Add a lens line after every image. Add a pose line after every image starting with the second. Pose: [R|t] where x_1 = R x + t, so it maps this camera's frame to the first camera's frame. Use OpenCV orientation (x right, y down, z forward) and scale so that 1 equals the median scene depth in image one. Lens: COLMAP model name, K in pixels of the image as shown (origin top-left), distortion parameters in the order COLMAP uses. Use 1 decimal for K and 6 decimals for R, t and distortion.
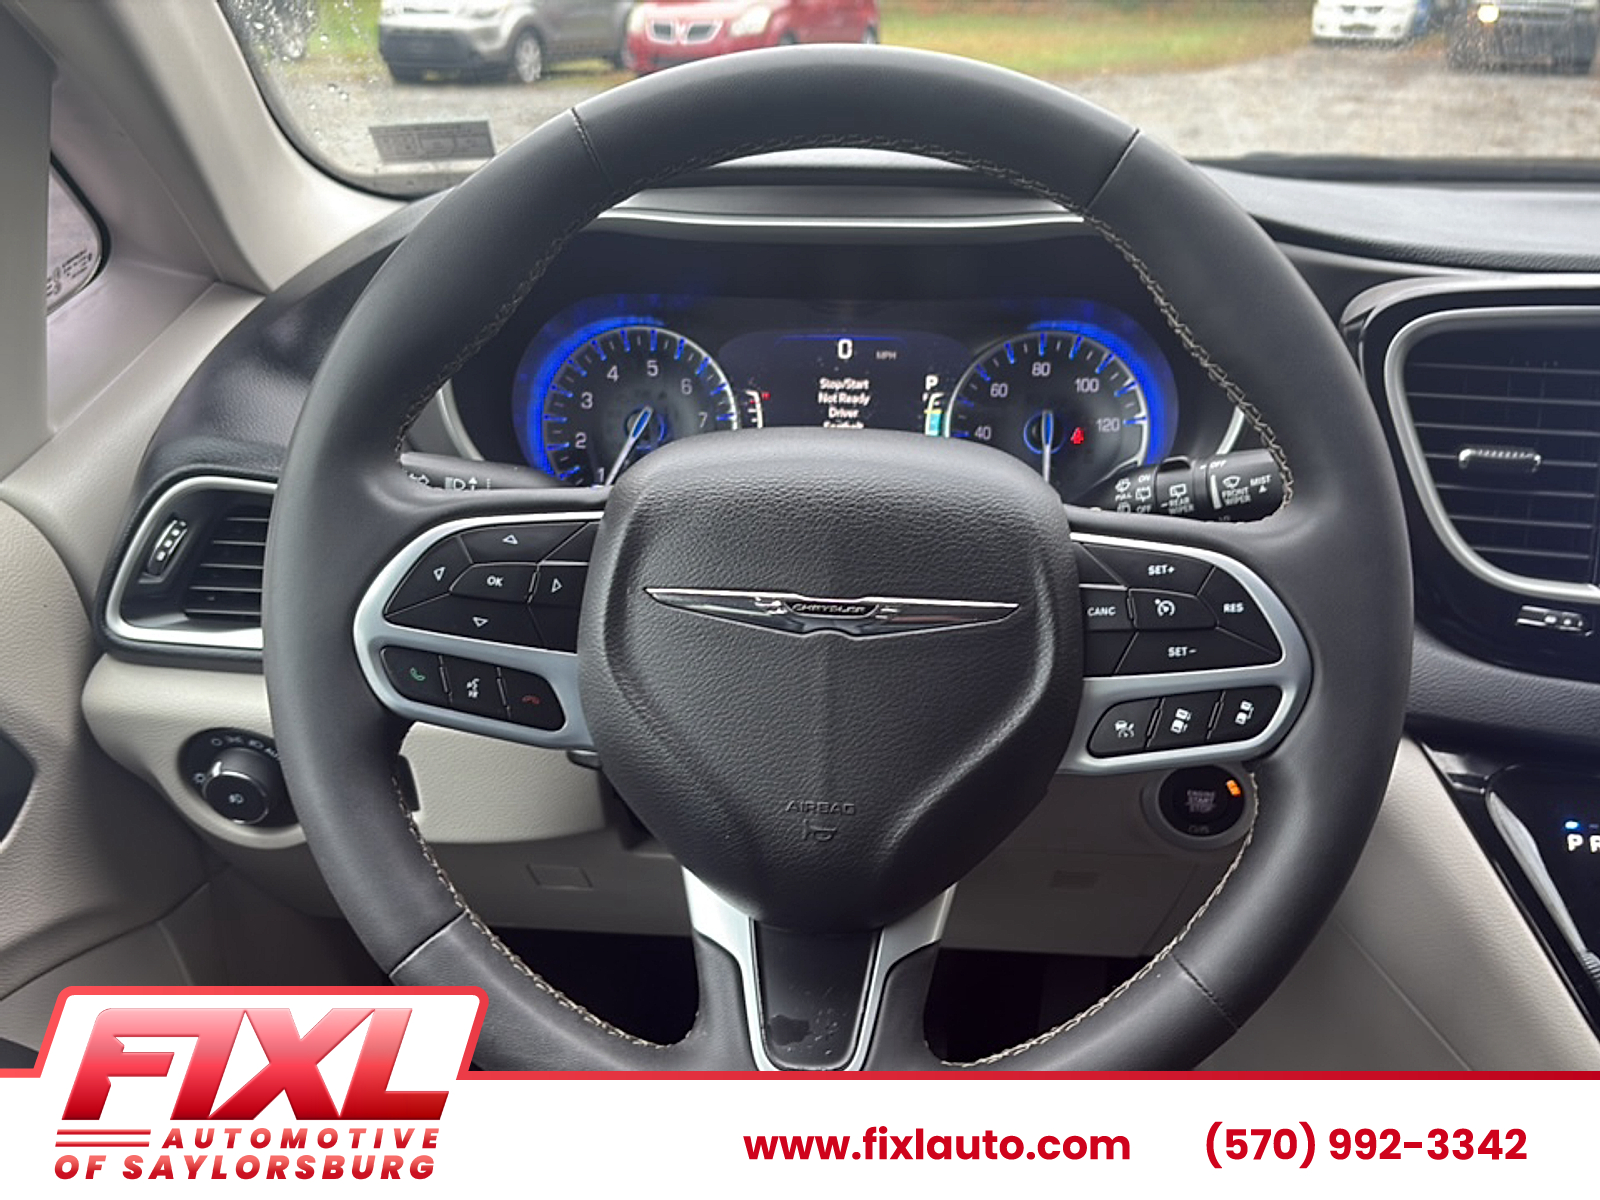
lens RADIAL K [[1433.8, 0, 800.0], [0, 1433.8, 600.0], [0, 0, 1]] dist [0.125962, -0.275350]
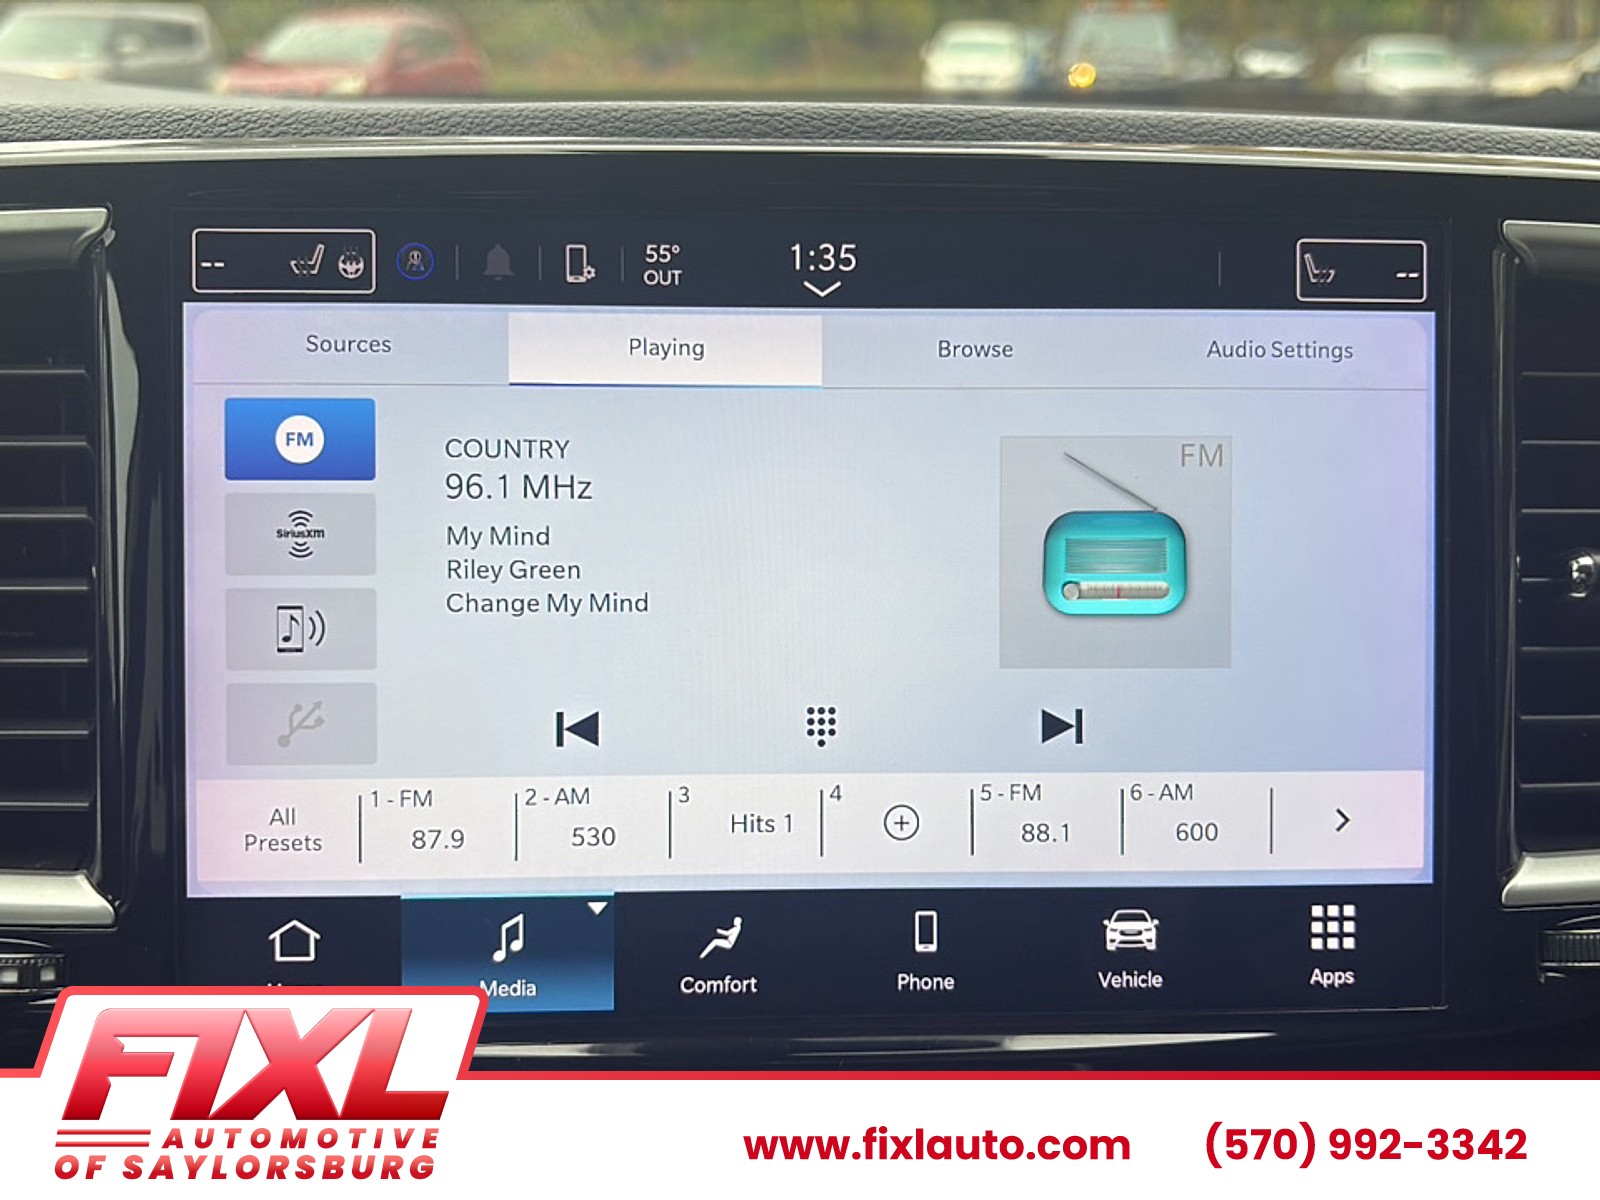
lens RADIAL K [[1515.7, 0, 809.3], [0, 1515.7, 600.9], [0, 0, 1]] dist [0.008383, 0.013317]
pose [[0.971241, -0.074002, 0.226305, 0.646384], [0.086544, 0.995186, -0.045997, -0.049874], [-0.221812, 0.064260, 0.972970, 0.519587]]
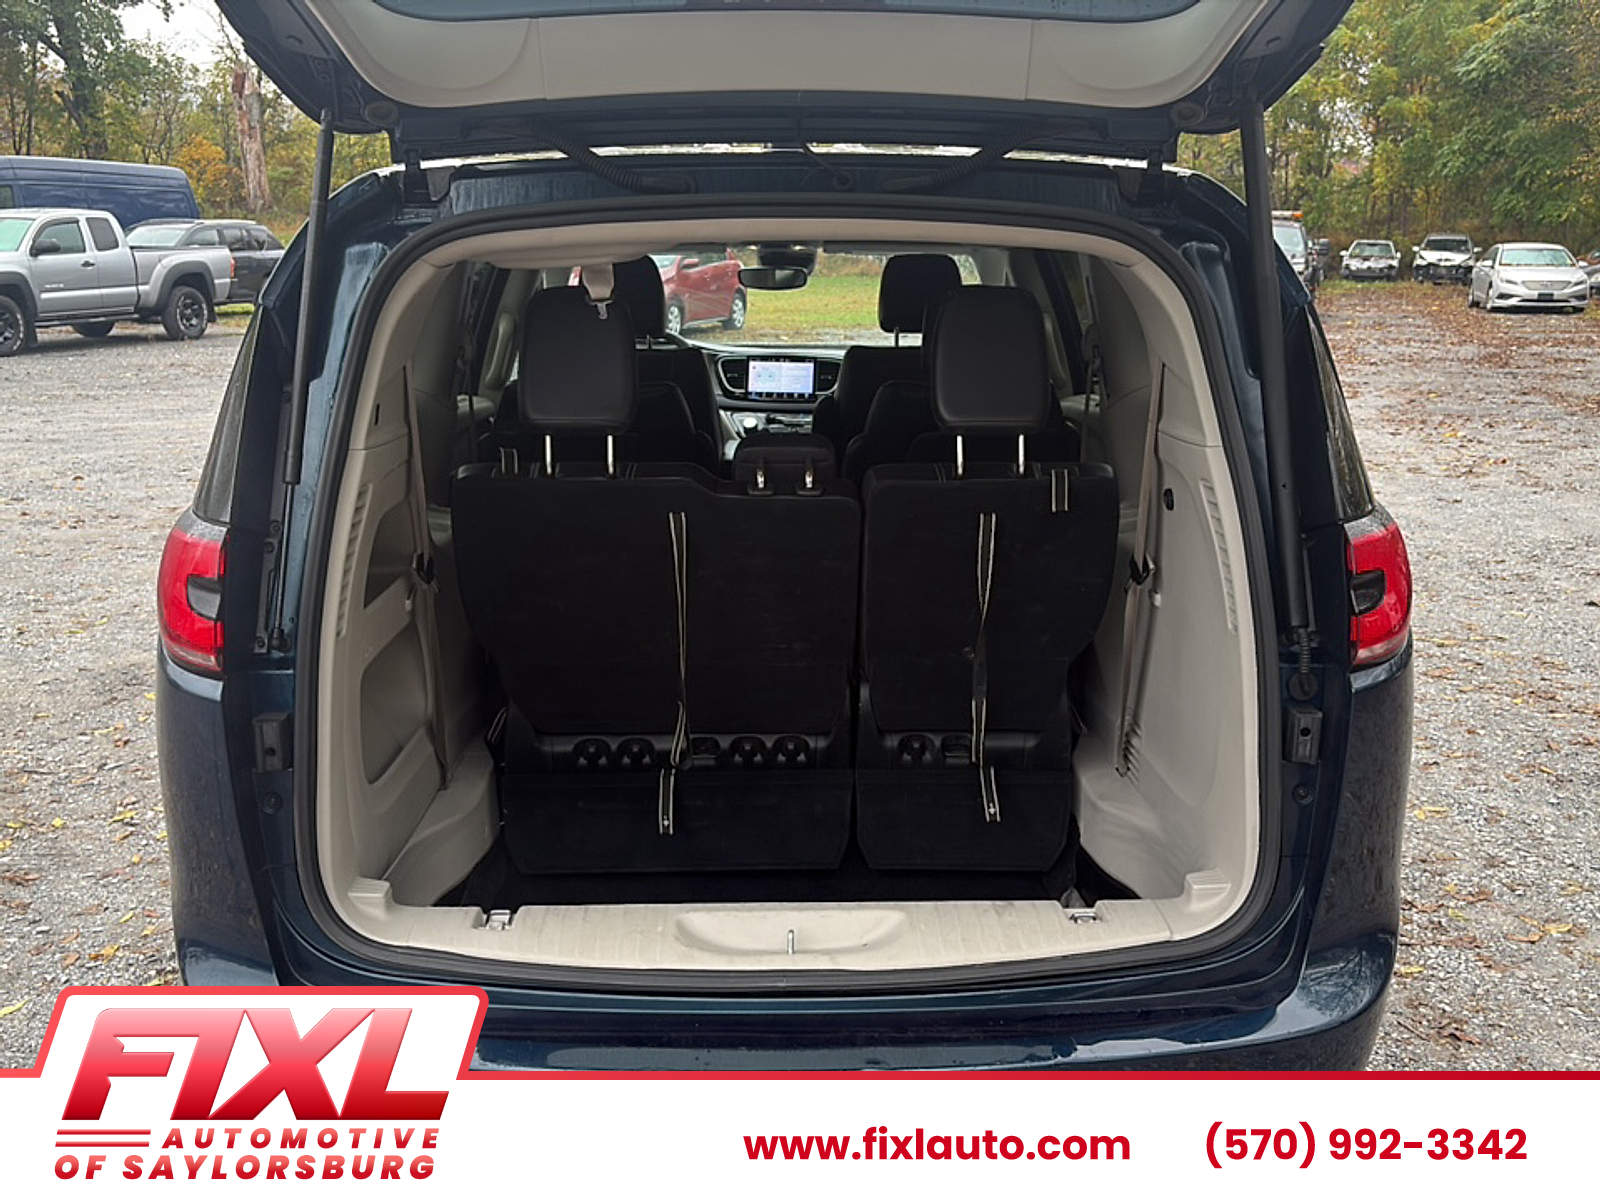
lens RADIAL K [[1436.7, 0, 782.9], [0, 1436.7, 605.9], [0, 0, 1]] dist [0.010025, 0.000091]
pose [[0.997883, -0.015504, 0.063155, 0.234380], [0.024918, 0.988202, -0.151118, 2.407397], [-0.060067, 0.152371, 0.986496, -6.788559]]
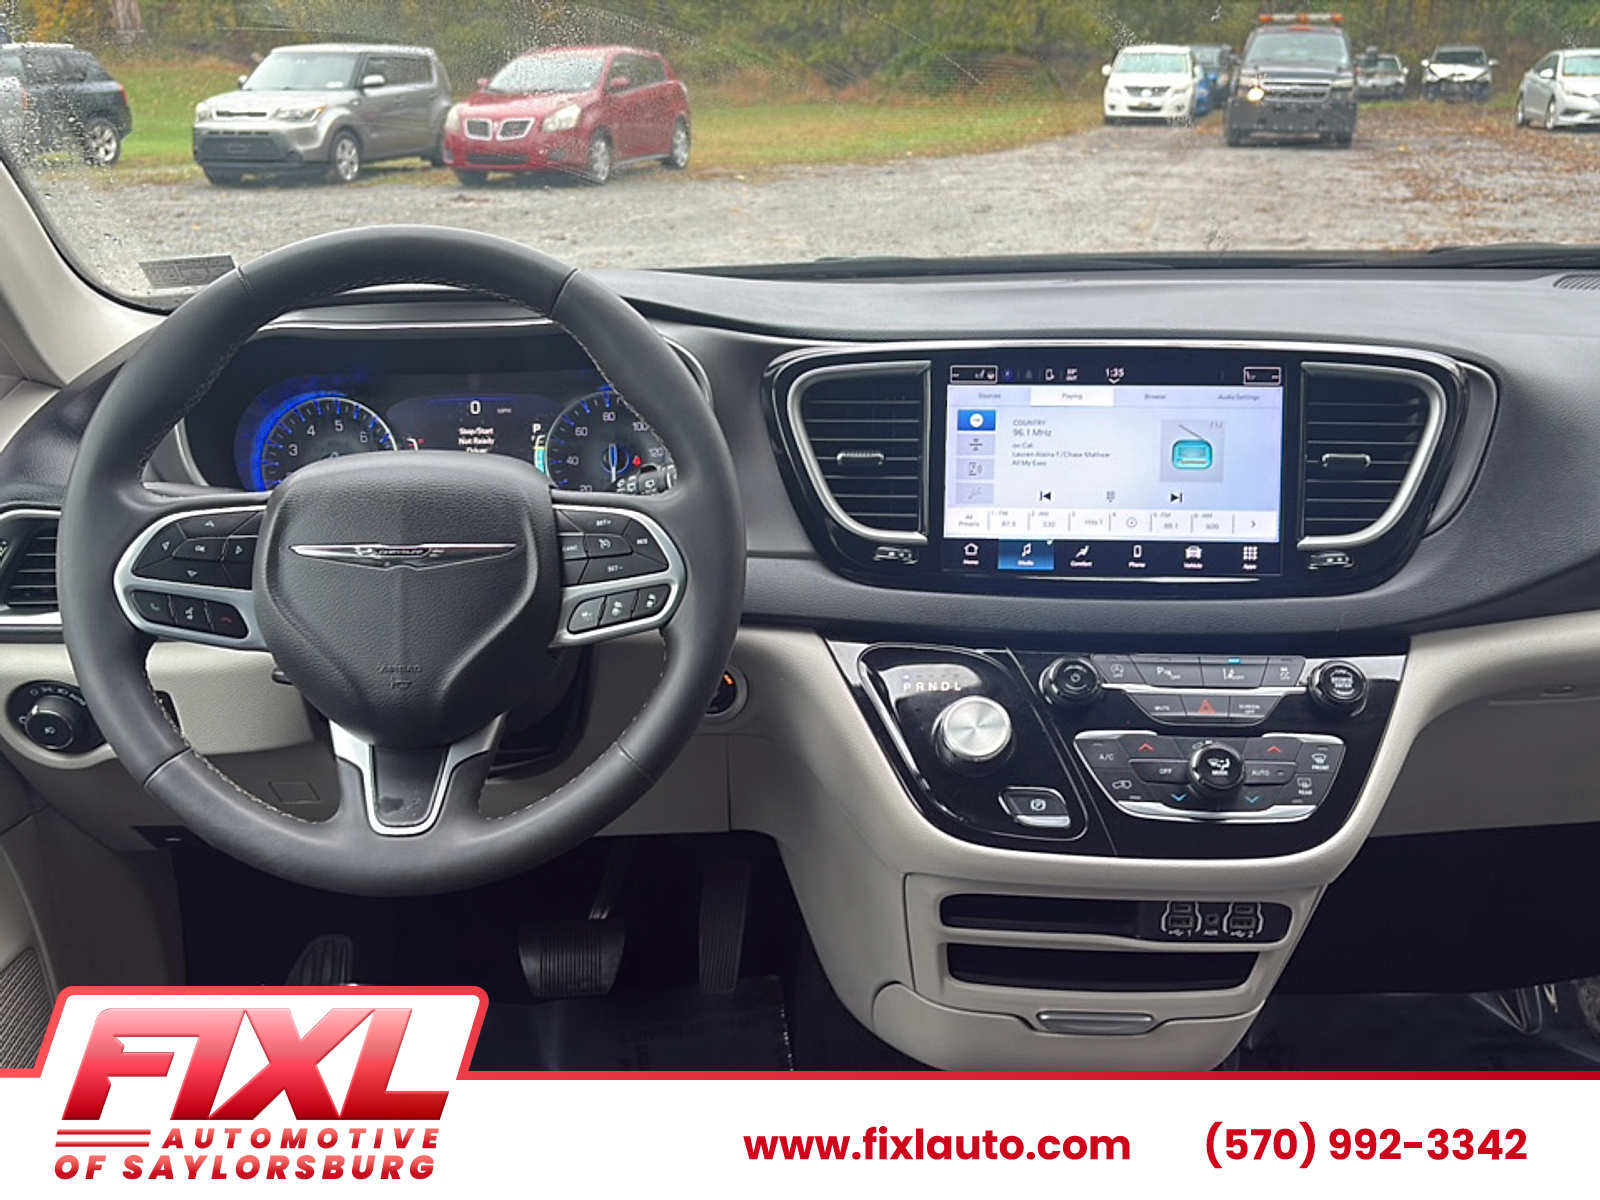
lens RADIAL K [[1436.7, 0, 782.9], [0, 1436.7, 605.9], [0, 0, 1]] dist [0.010025, 0.000091]
pose [[0.994128, -0.053633, 0.093982, 0.238749], [0.058048, 0.997304, -0.044890, 0.133924], [-0.091321, 0.050082, 0.994561, -0.569443]]
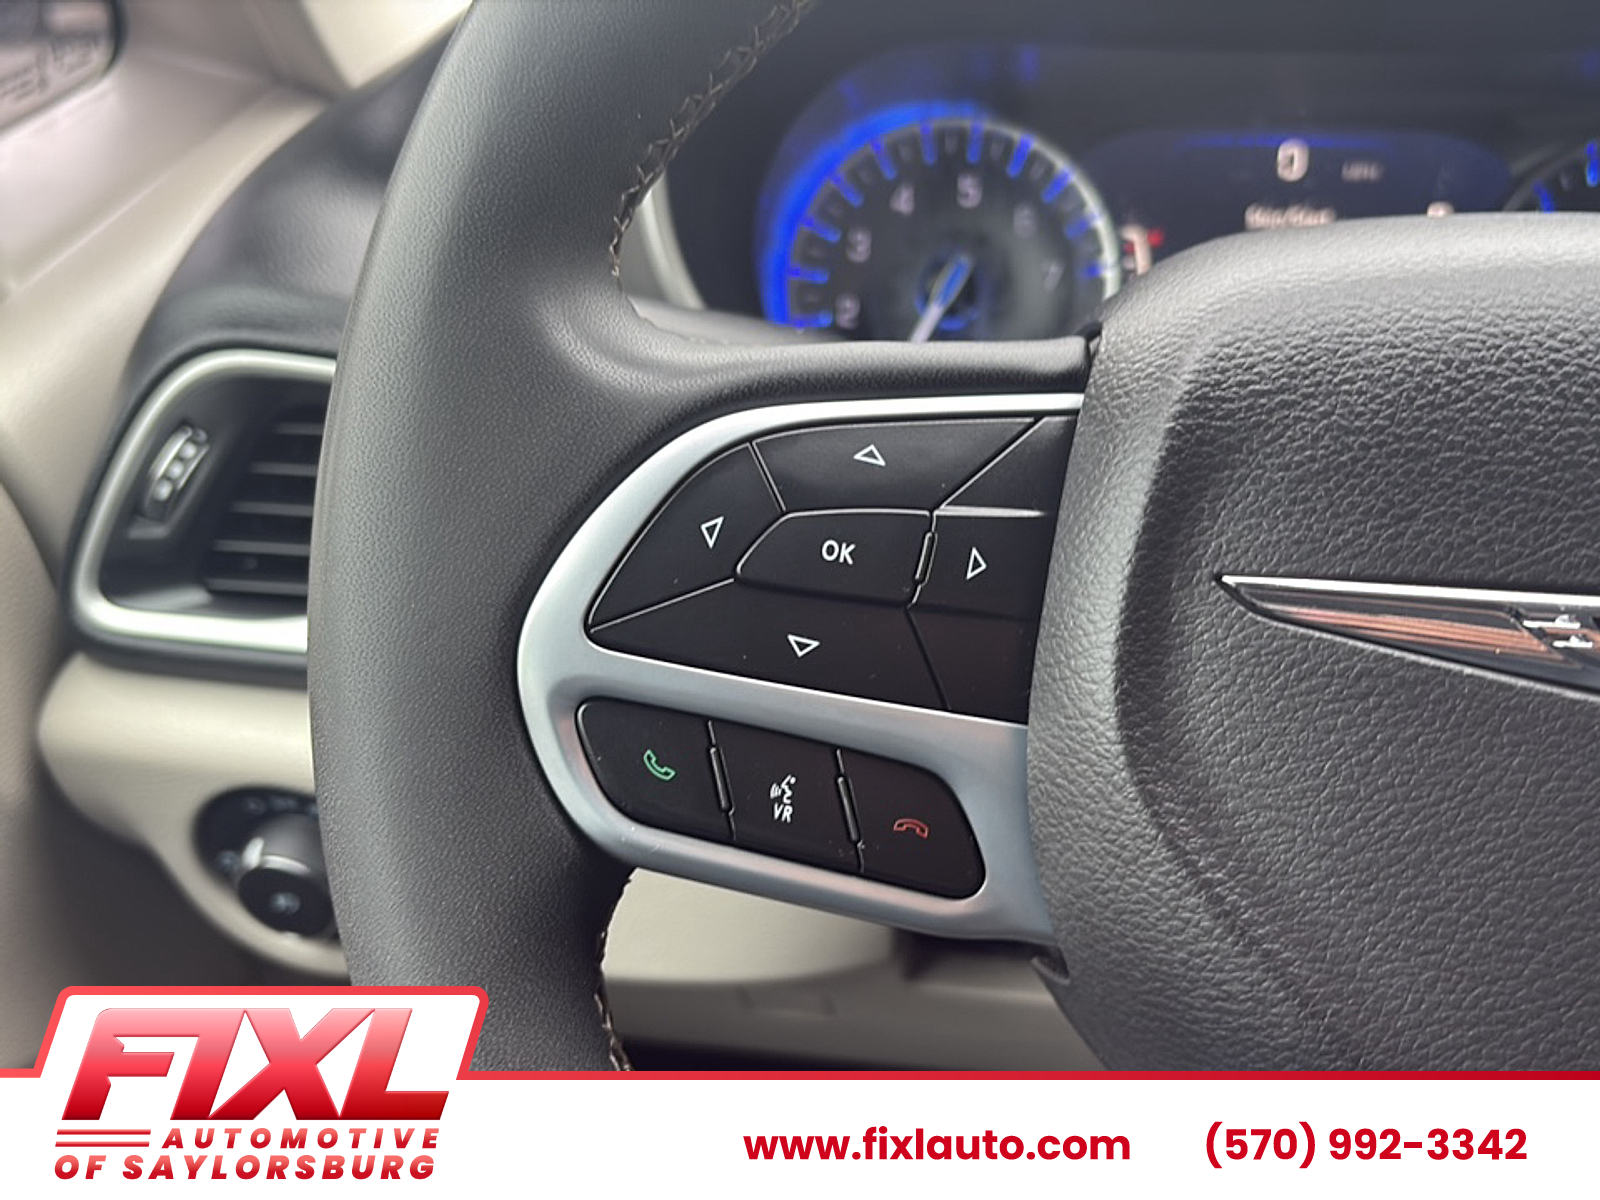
lens RADIAL K [[1499.6, 0, 809.3], [0, 1499.6, 598.0], [0, 0, 1]] dist [0.097765, -0.235375]
pose [[0.997723, 0.020098, -0.064375, -0.154281], [-0.018446, 0.999487, 0.026166, -0.008719], [0.064868, -0.024919, 0.997583, 0.447580]]
